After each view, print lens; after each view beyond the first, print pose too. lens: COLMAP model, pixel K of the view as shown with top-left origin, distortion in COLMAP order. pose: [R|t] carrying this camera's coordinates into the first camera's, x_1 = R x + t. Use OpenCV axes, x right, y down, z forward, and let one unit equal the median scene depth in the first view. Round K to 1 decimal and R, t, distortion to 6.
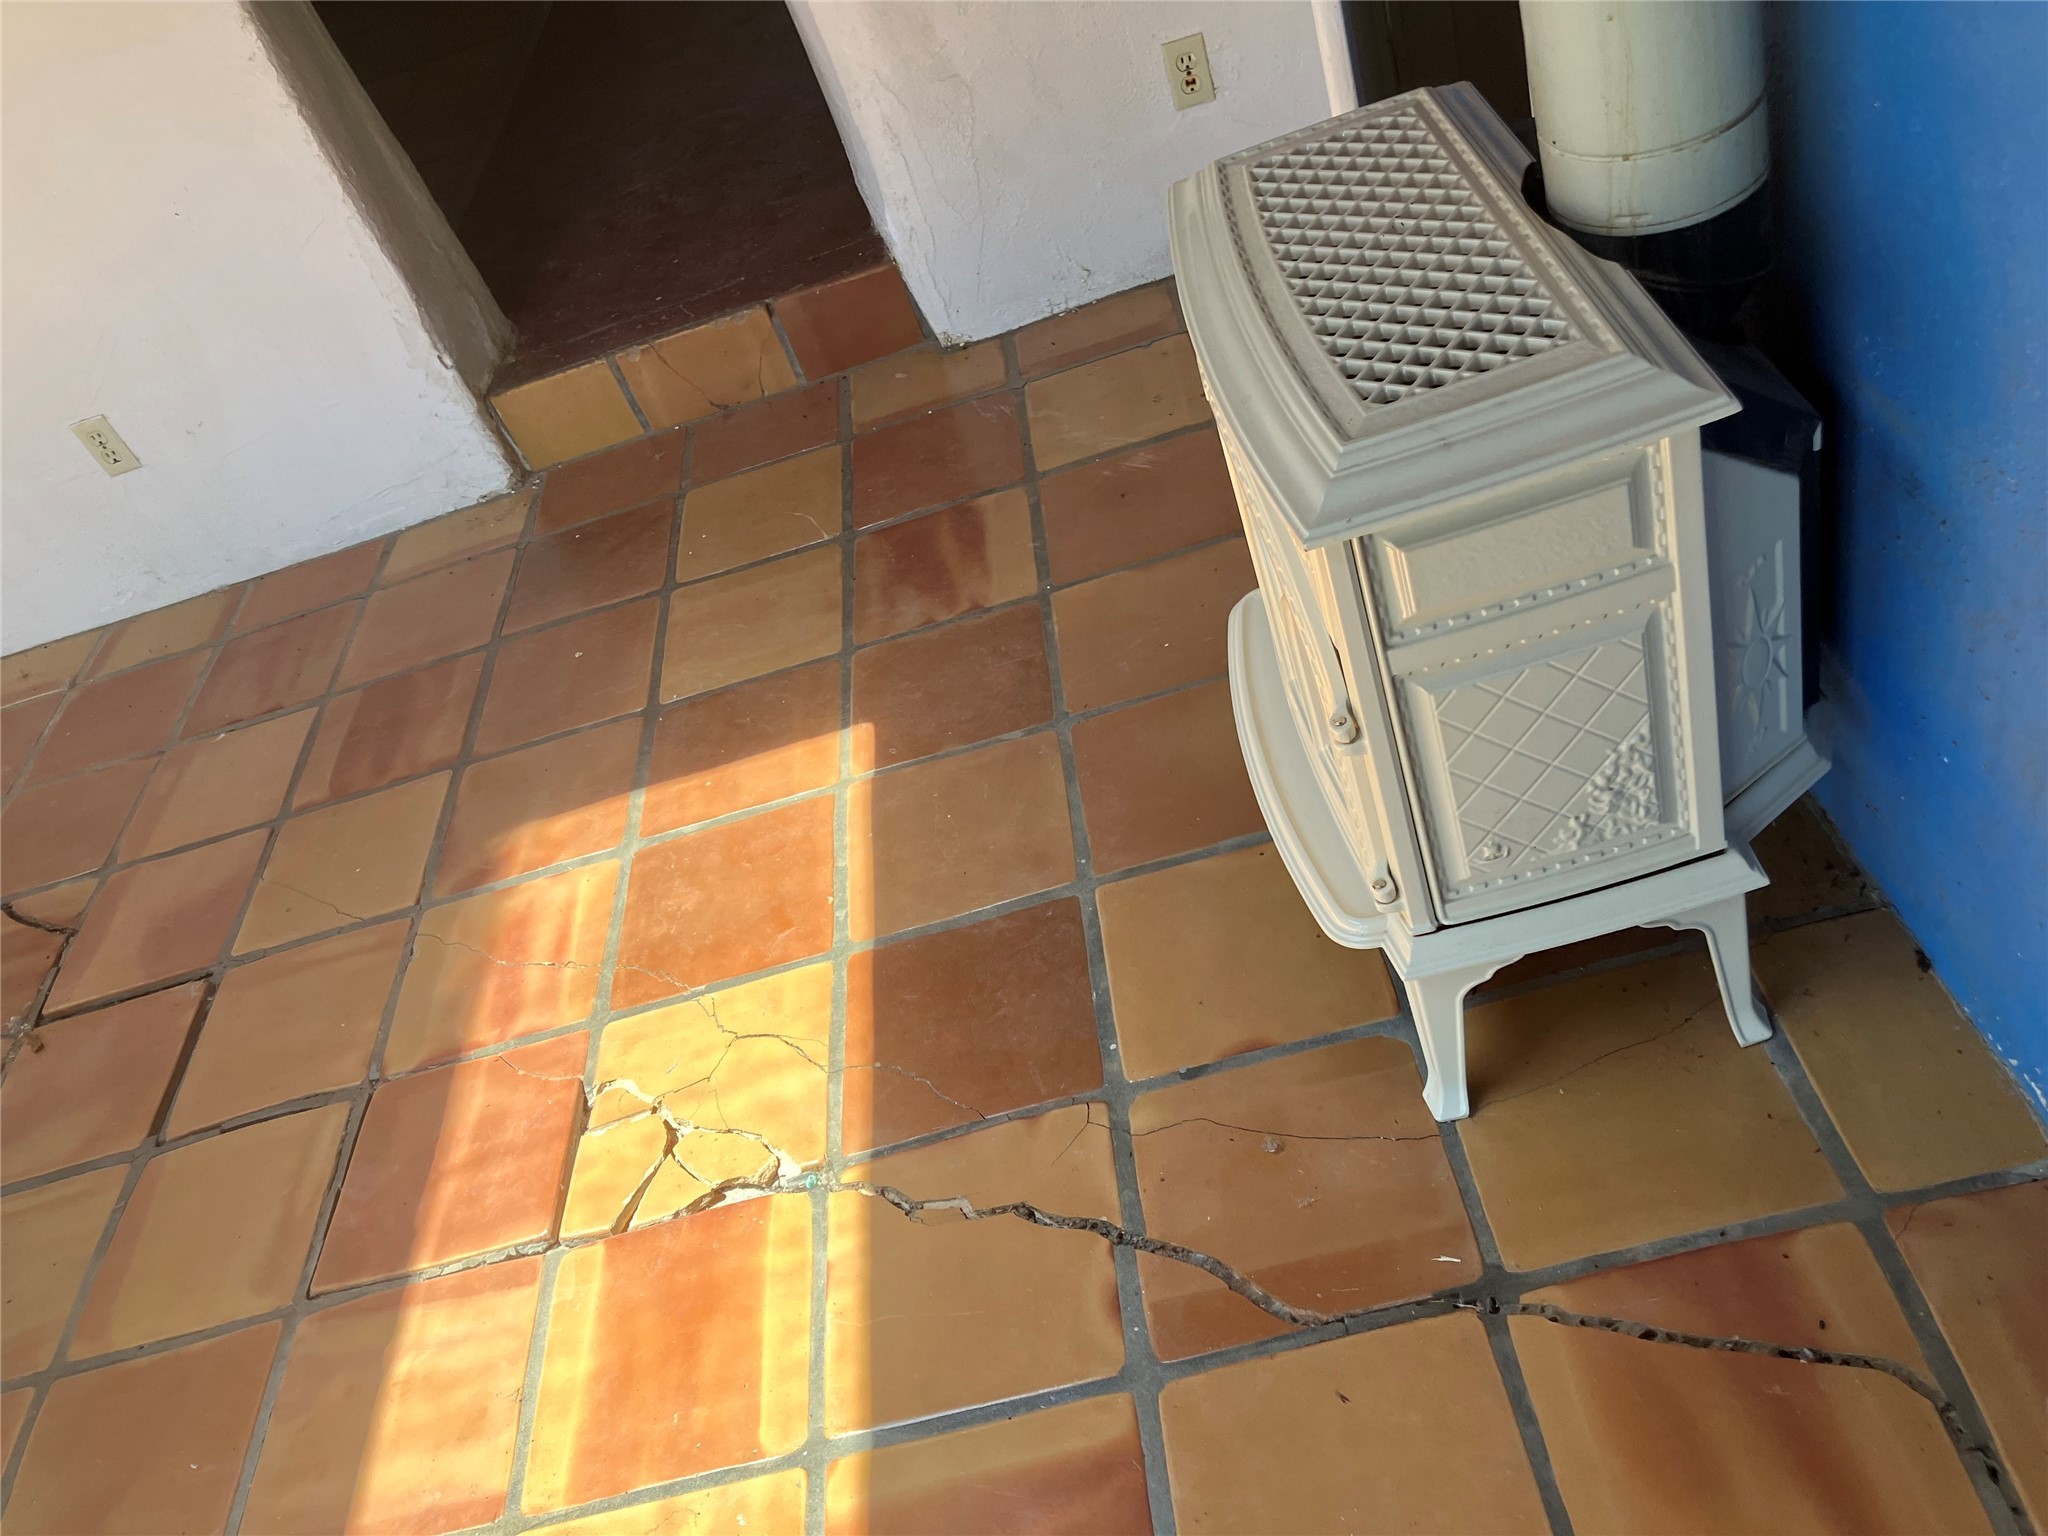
lens RADIAL K [[1679.8, 0, 1030.5], [0, 1679.8, 810.6], [0, 0, 1]] dist [0.112290, -0.222141]
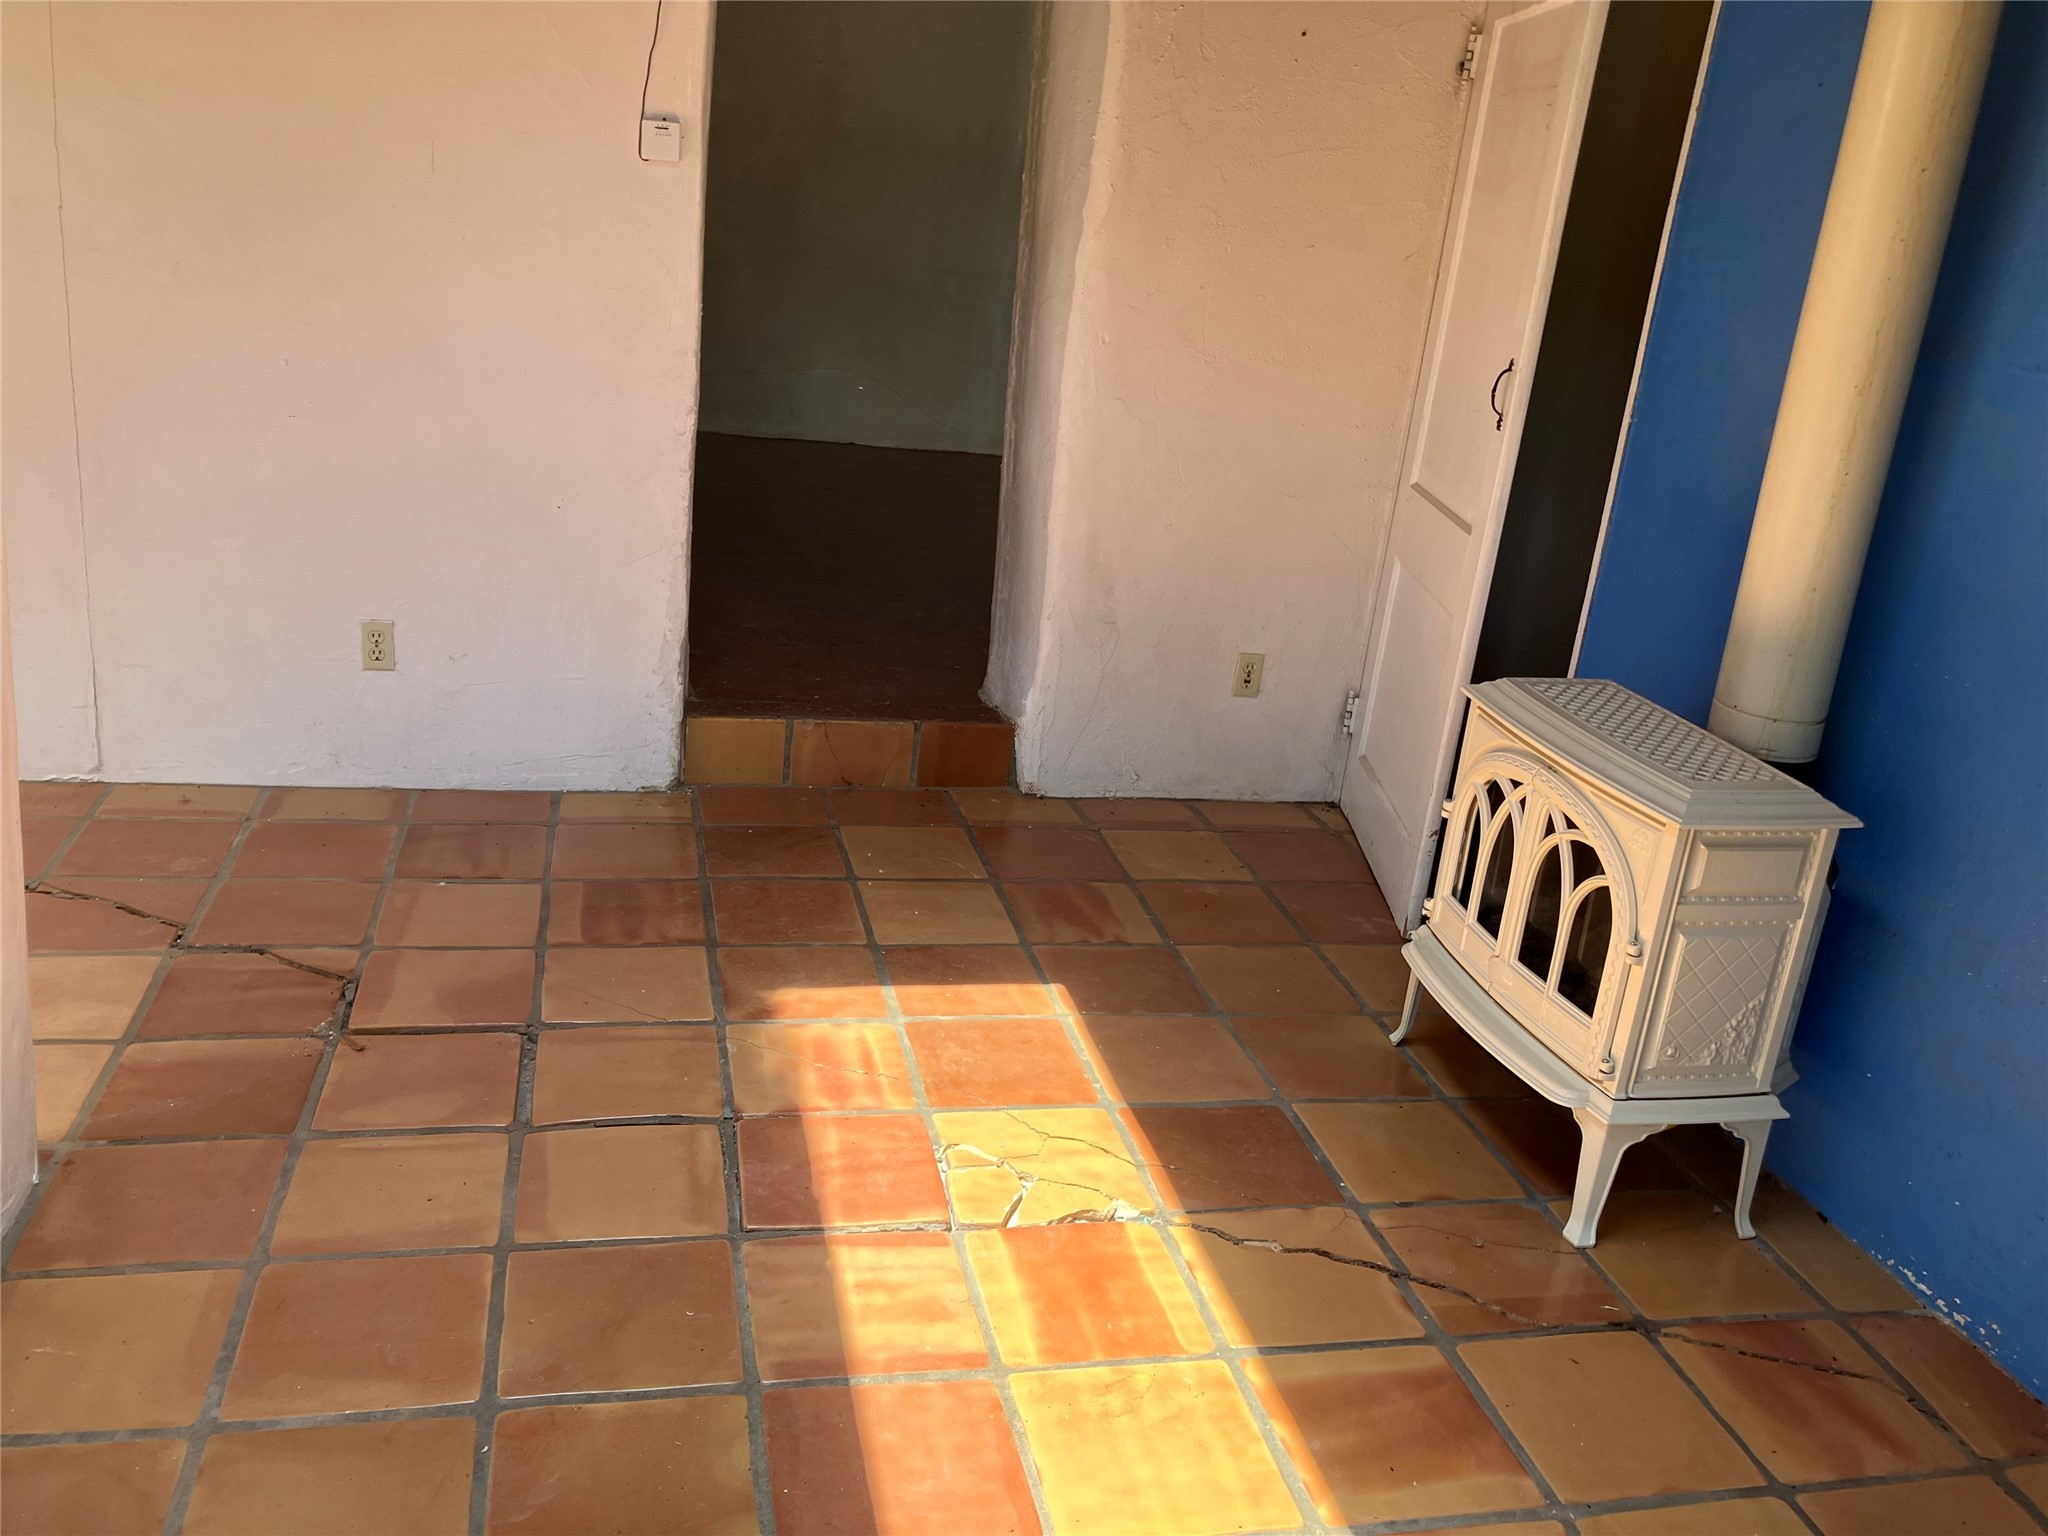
lens RADIAL K [[1711.7, 0, 1034.8], [0, 1711.7, 780.1], [0, 0, 1]] dist [0.031609, -0.019120]
pose [[0.910410, 0.318819, 0.263642, -0.636642], [-0.183340, 0.882198, -0.433720, 0.479425], [-0.370863, 0.346527, 0.861615, -0.280579]]
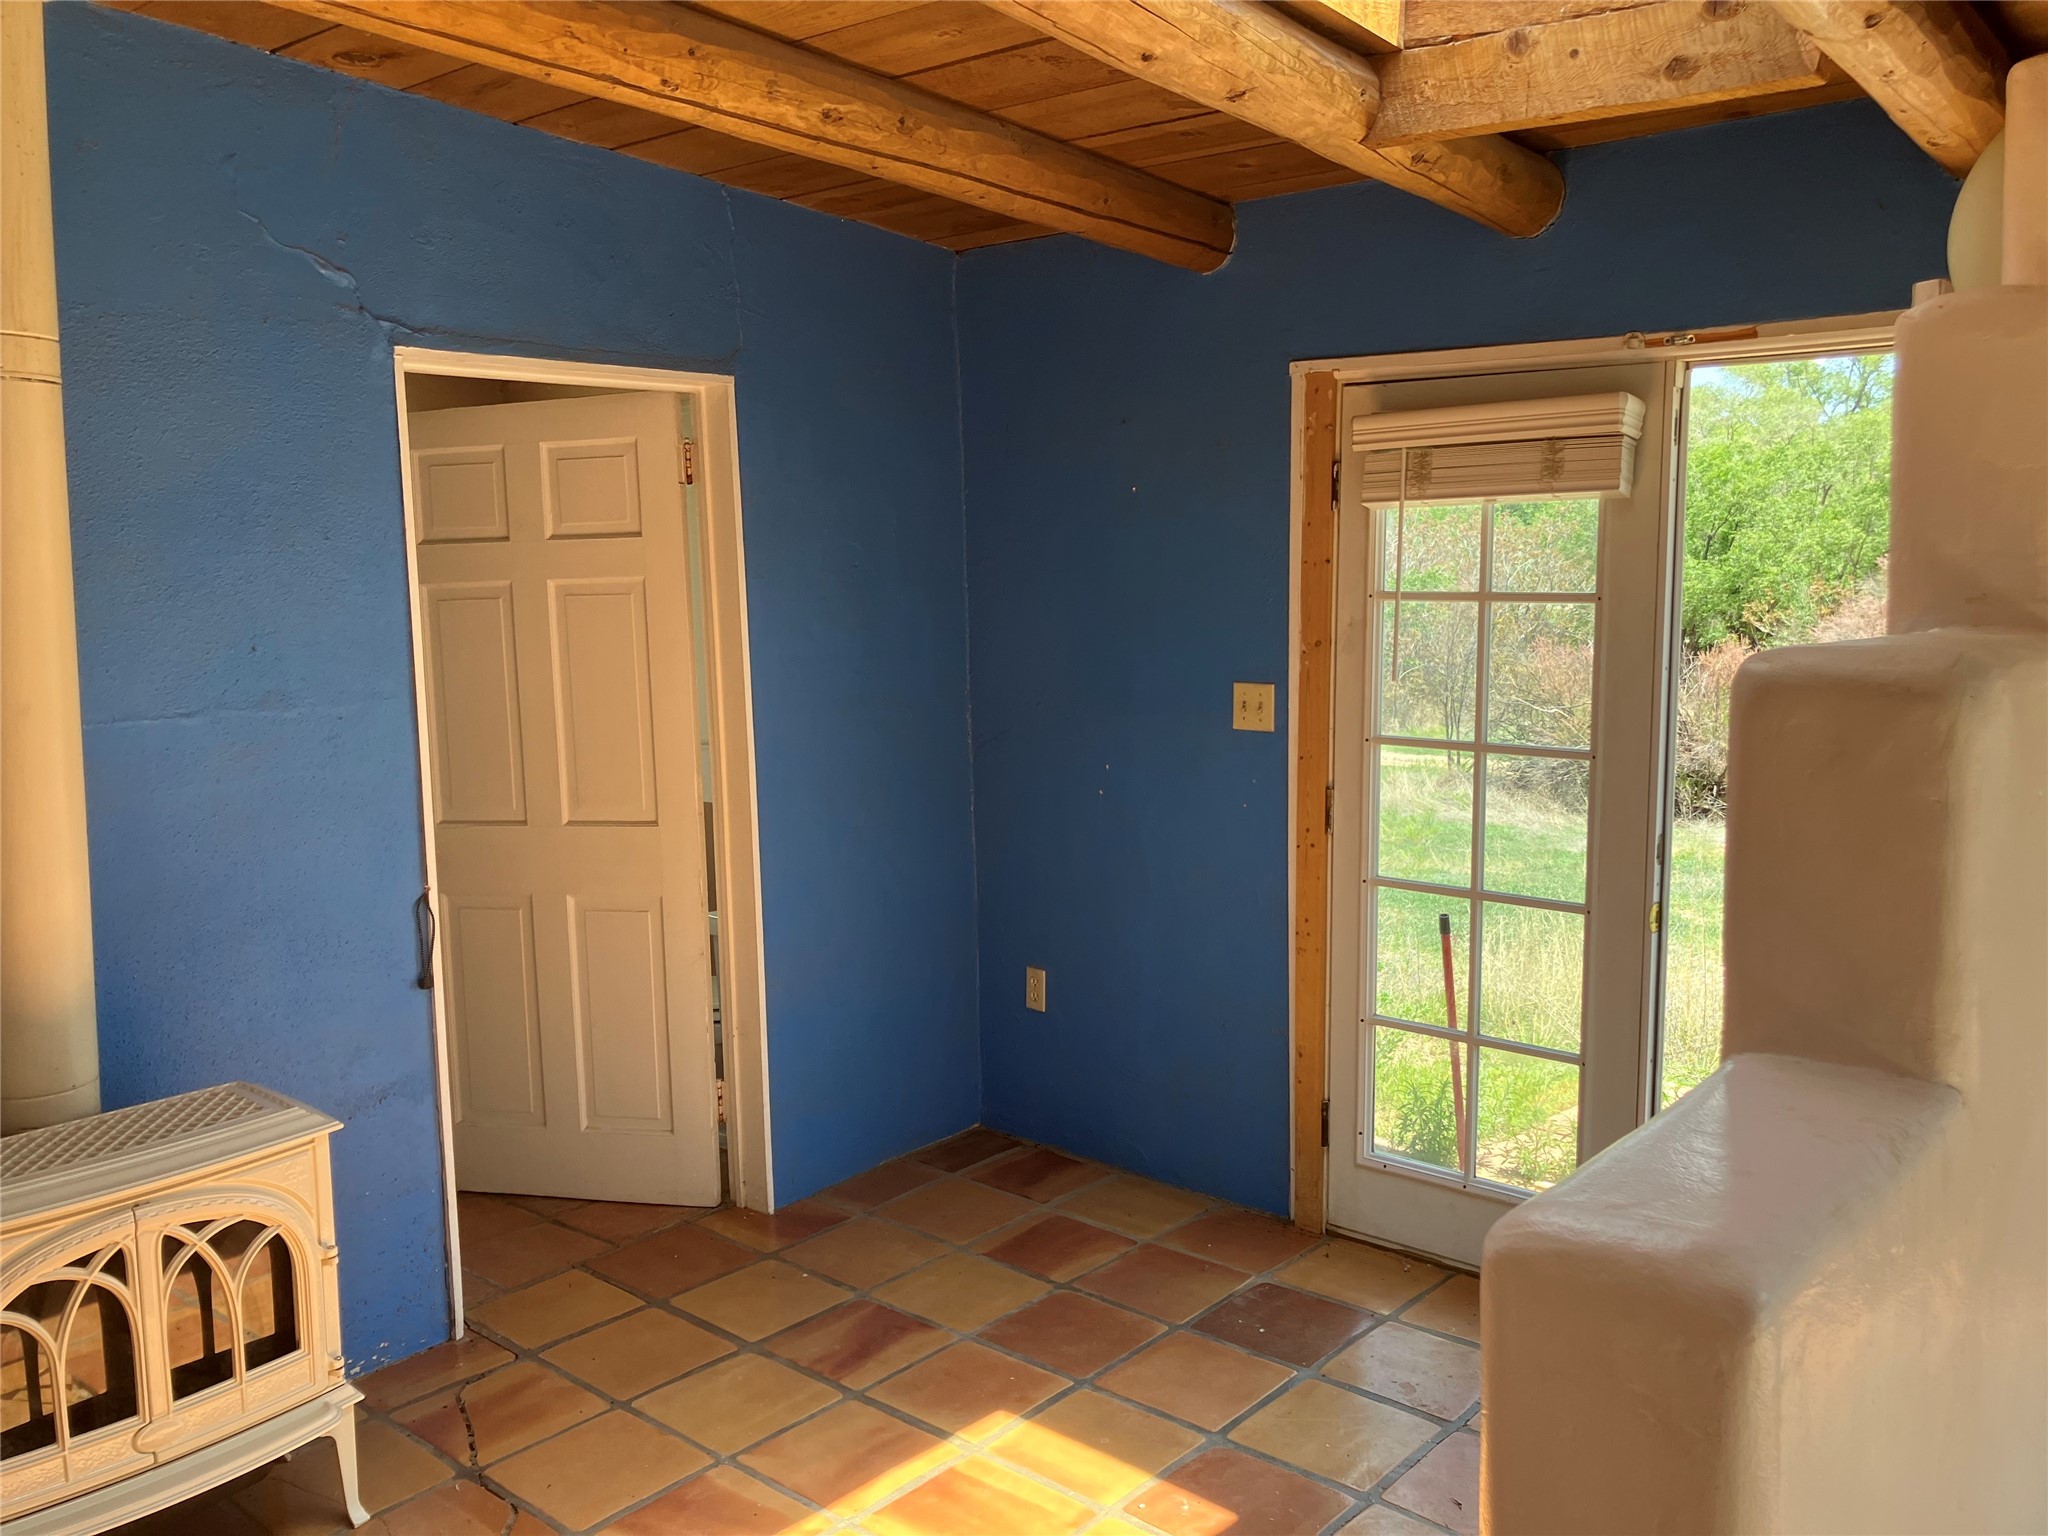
lens RADIAL K [[1698.9, 0, 1051.6], [0, 1698.9, 768.2], [0, 0, 1]] dist [0.022505, -0.016020]
pose [[-0.672337, 0.210813, 0.709592, -1.347150], [0.641302, 0.644657, 0.416112, -0.489300], [-0.369722, 0.734830, -0.568622, 0.959694]]
